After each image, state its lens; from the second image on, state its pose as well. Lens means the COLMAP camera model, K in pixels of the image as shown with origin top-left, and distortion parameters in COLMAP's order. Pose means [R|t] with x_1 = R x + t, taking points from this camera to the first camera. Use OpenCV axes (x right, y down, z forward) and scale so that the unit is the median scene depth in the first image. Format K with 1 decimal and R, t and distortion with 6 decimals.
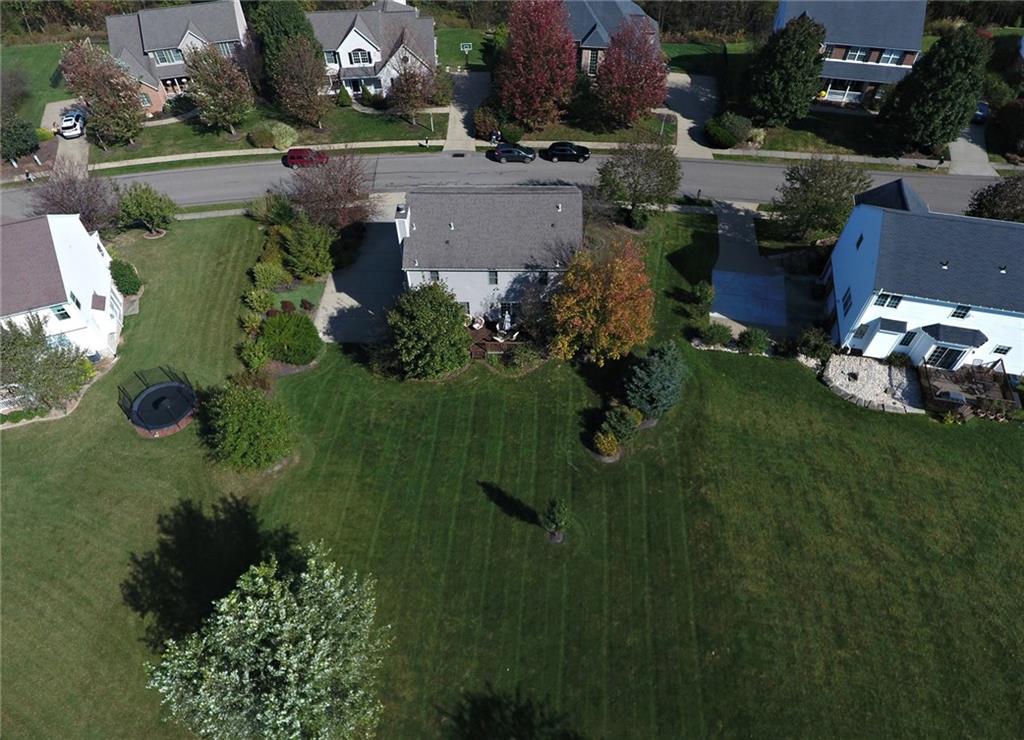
lens RADIAL K [[657.0, 0, 512.1], [0, 657.0, 370.8], [0, 0, 1]] dist [-0.006032, -0.000593]
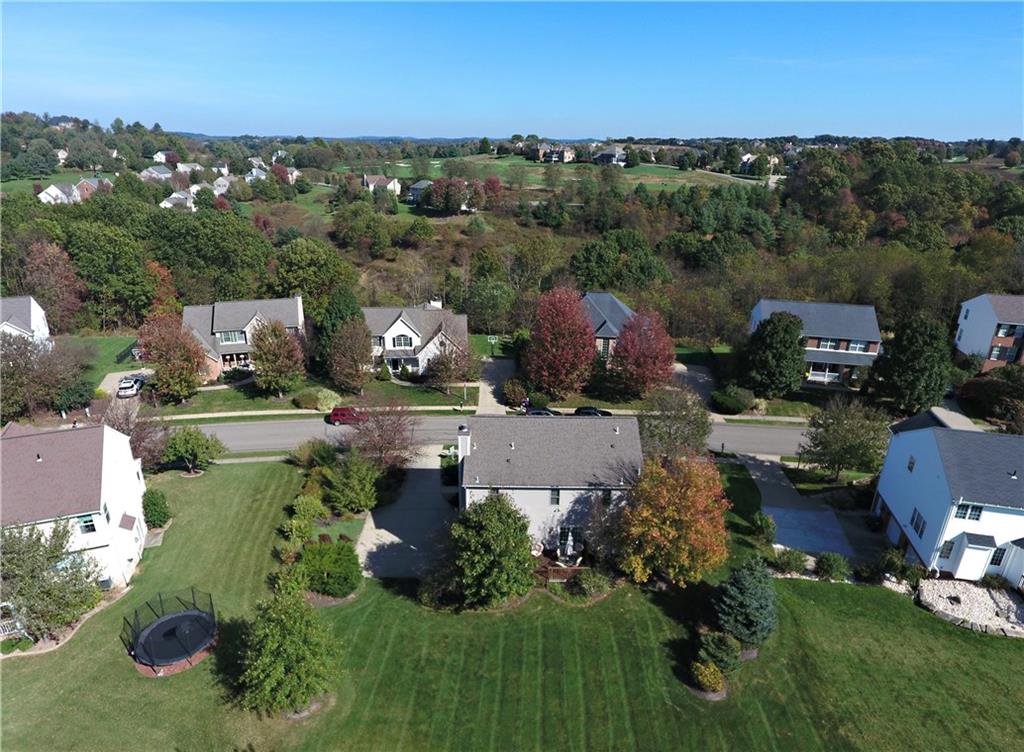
lens RADIAL K [[612.8, 0, 511.6], [0, 612.8, 376.0], [0, 0, 1]] dist [-0.005548, 0.000590]
pose [[0.998987, 0.014750, 0.042523, -0.130105], [0.007219, 0.880040, -0.474845, 0.125690], [-0.044426, 0.474671, 0.879041, 0.121343]]
